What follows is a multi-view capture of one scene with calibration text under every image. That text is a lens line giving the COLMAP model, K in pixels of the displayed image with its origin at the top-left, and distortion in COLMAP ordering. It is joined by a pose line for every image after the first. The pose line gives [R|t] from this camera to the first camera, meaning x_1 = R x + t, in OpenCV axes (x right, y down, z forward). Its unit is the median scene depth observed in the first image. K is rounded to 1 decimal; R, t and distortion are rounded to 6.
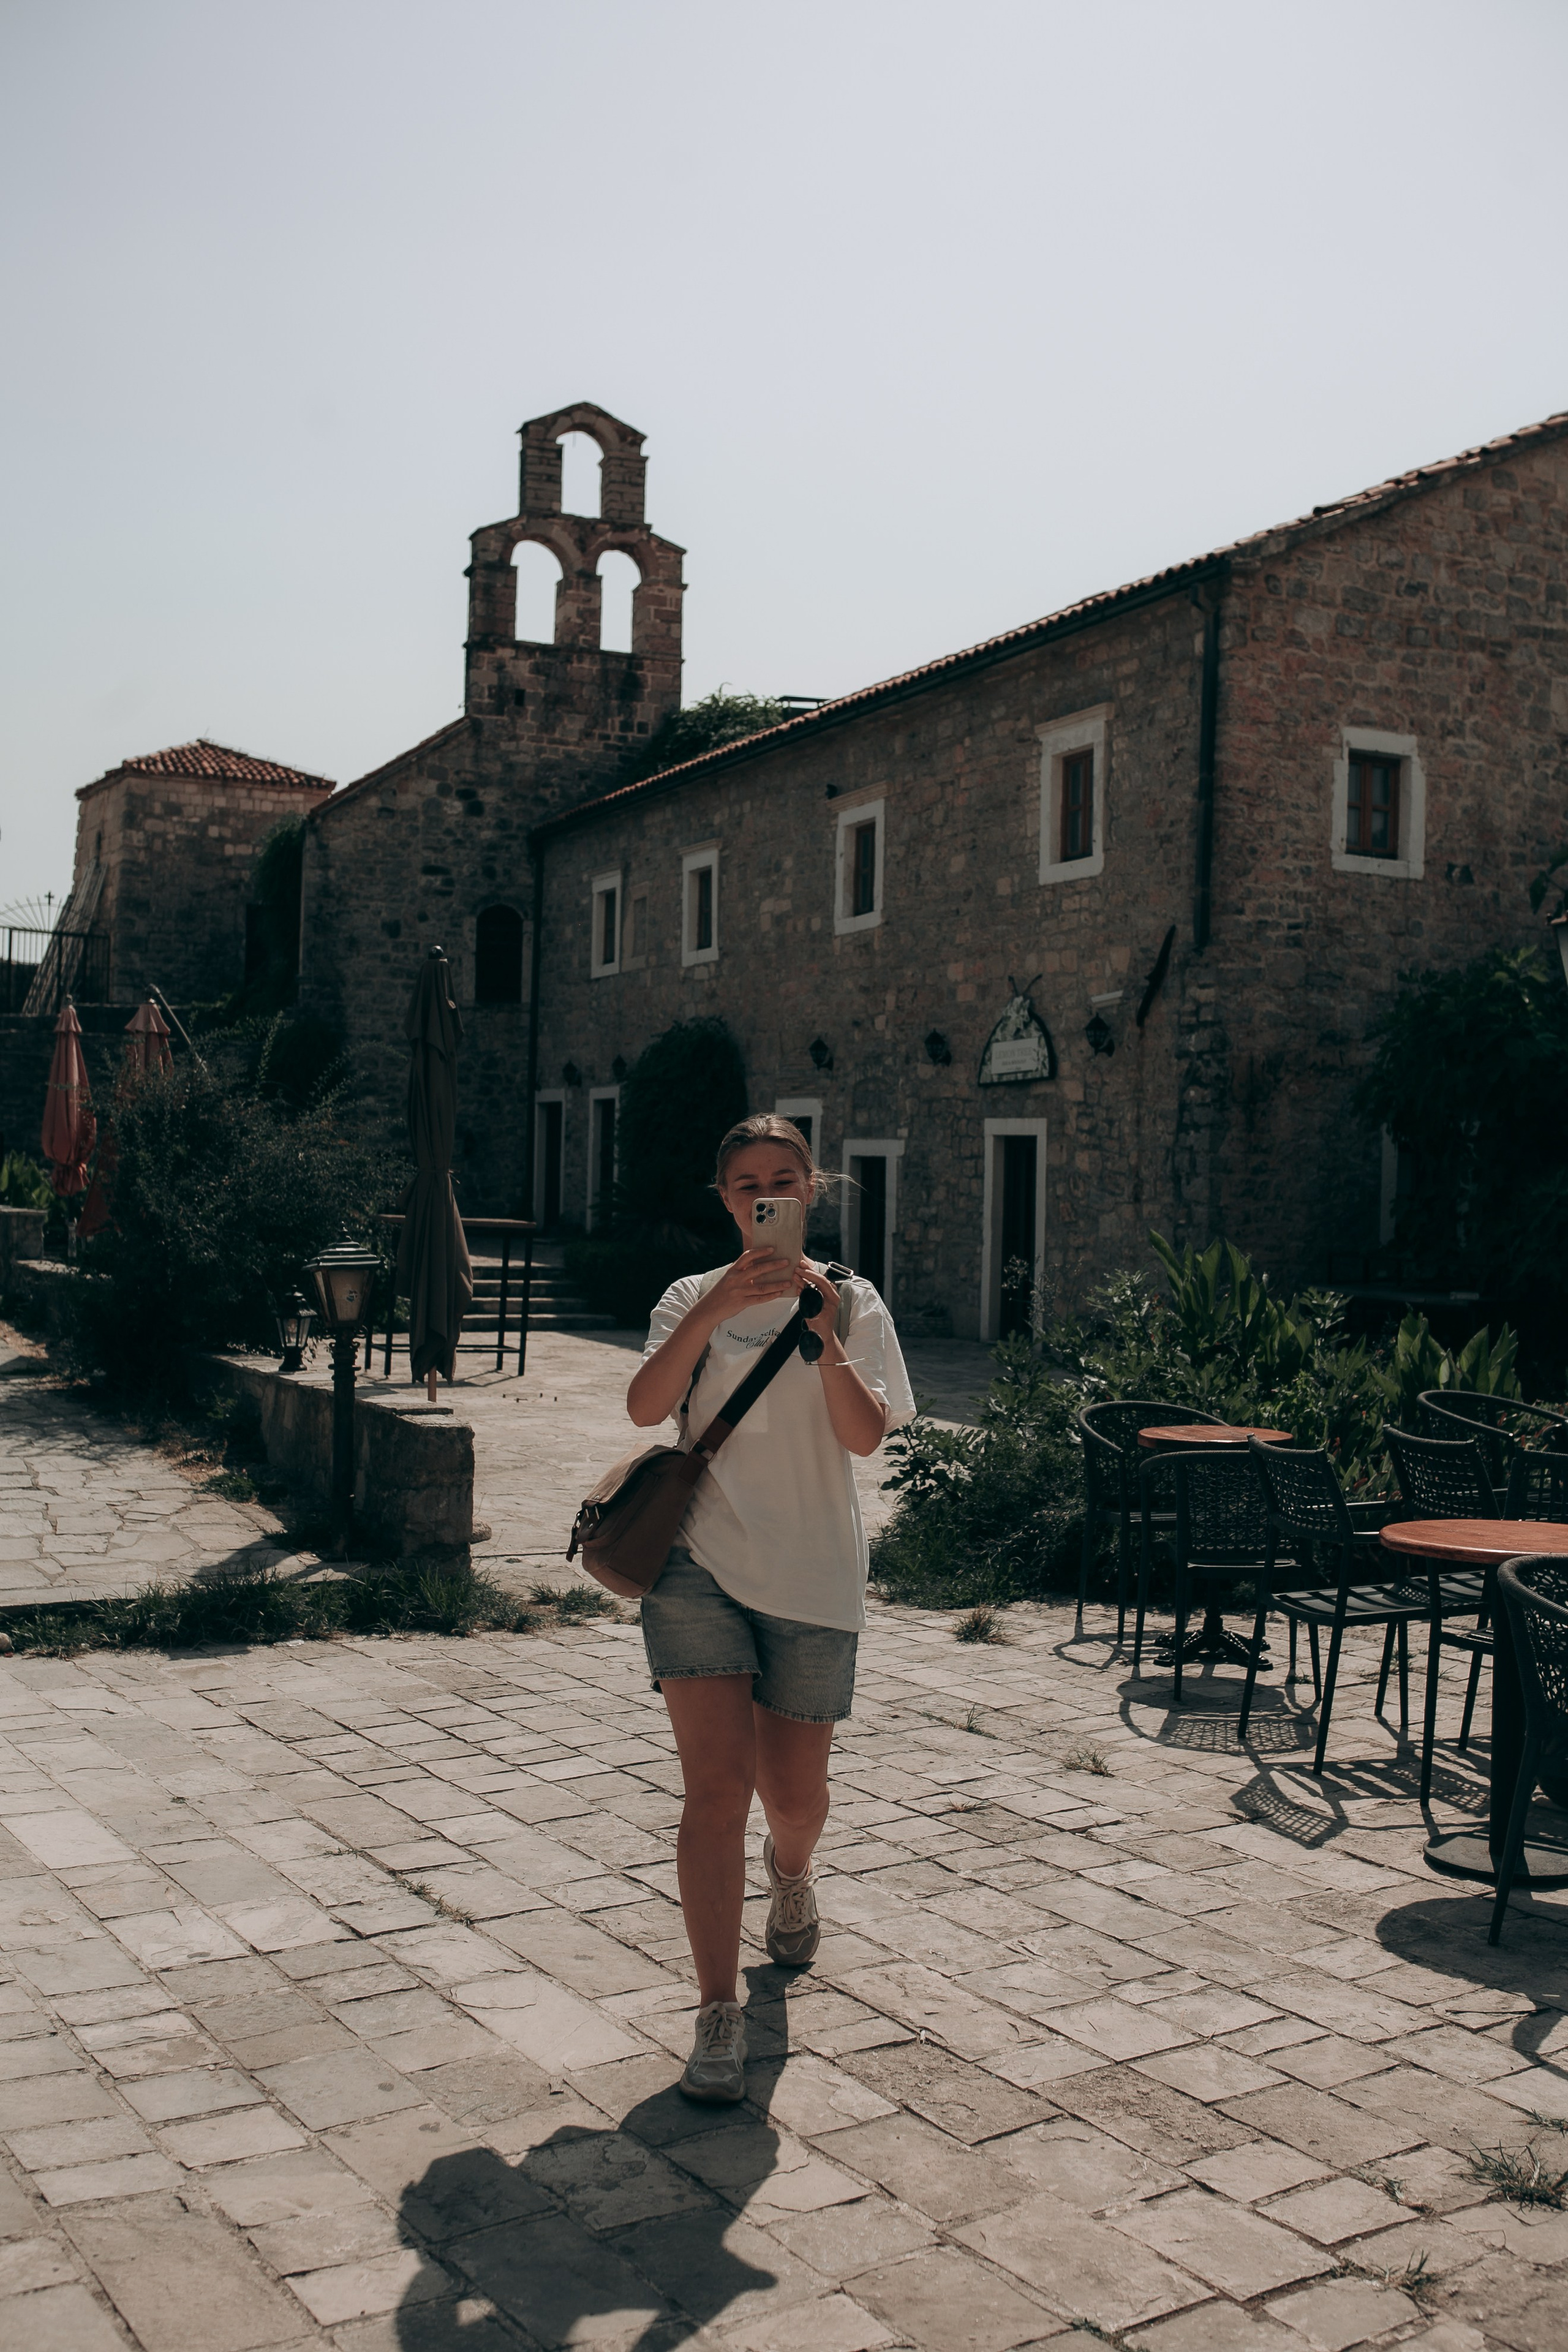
lens RADIAL K [[2258.7, 0, 784.0], [0, 2258.7, 1176.0], [0, 0, 1]] dist [-0.059388, 0.093343]
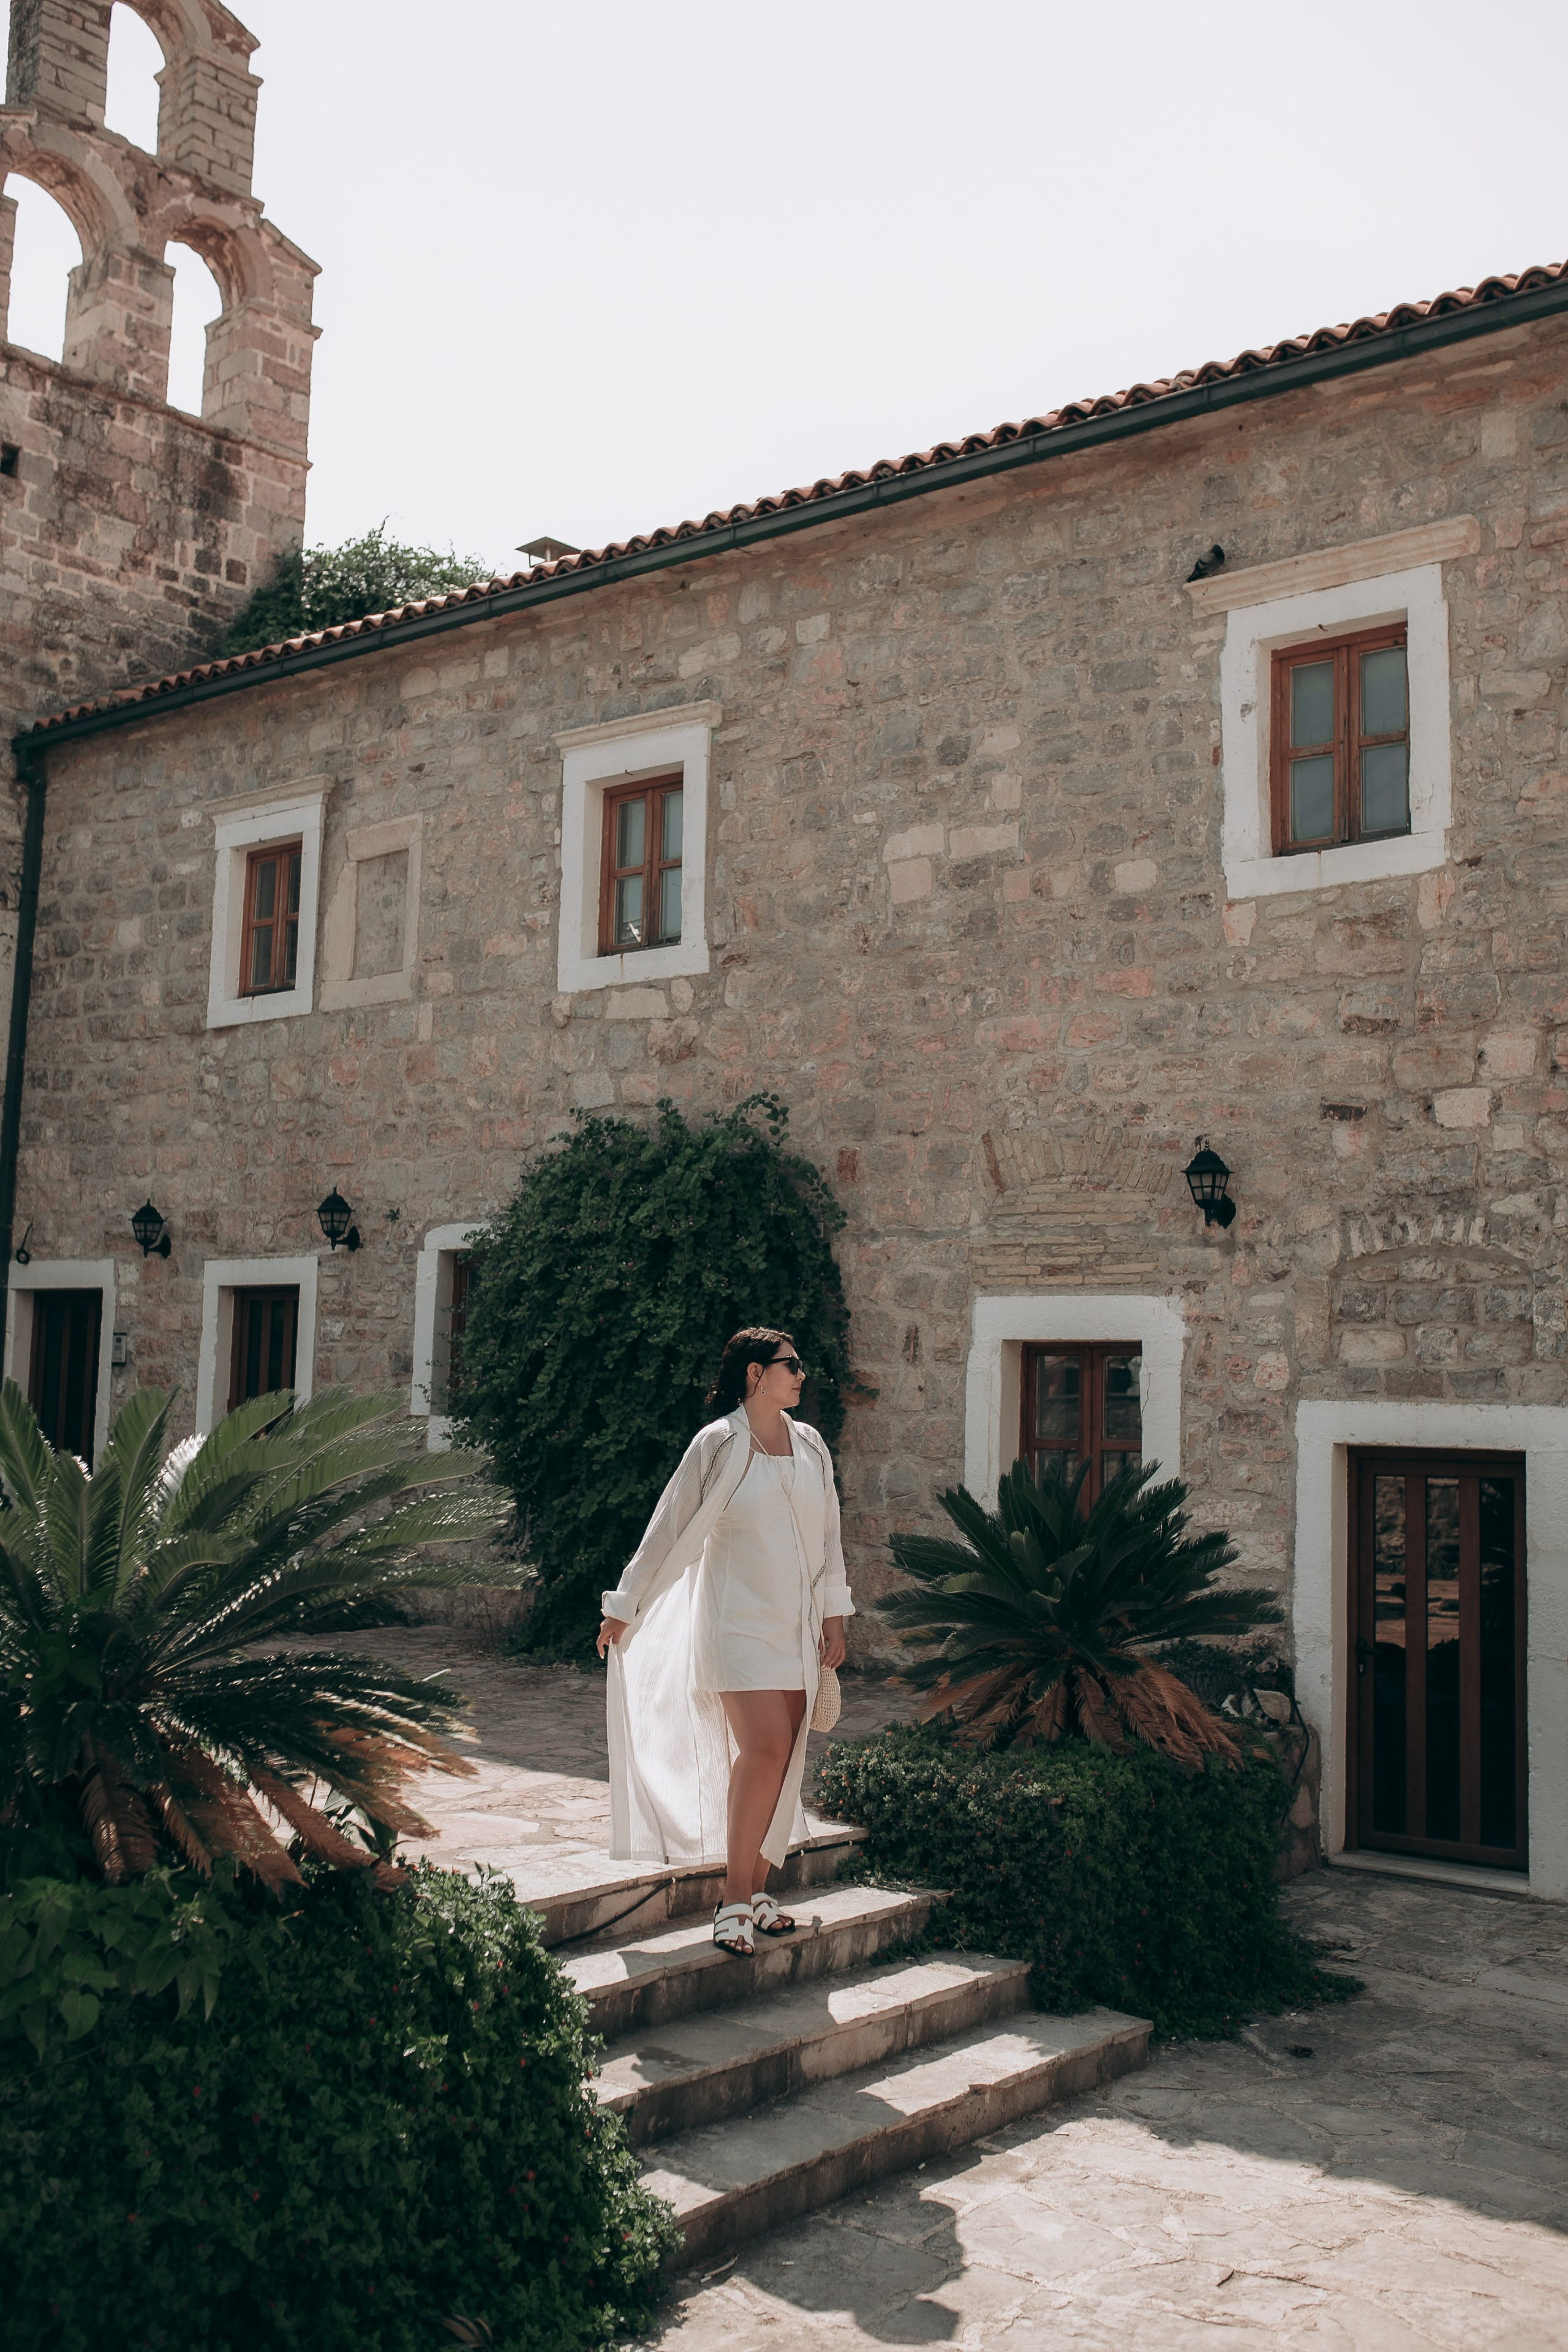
lens RADIAL K [[2258.7, 0, 784.0], [0, 2258.7, 1176.0], [0, 0, 1]] dist [-0.059388, 0.093343]
pose [[0.901767, 0.049250, 0.429407, -0.166934], [-0.008980, 0.995407, -0.095309, -0.012606], [-0.432129, 0.082091, 0.898068, 0.502046]]
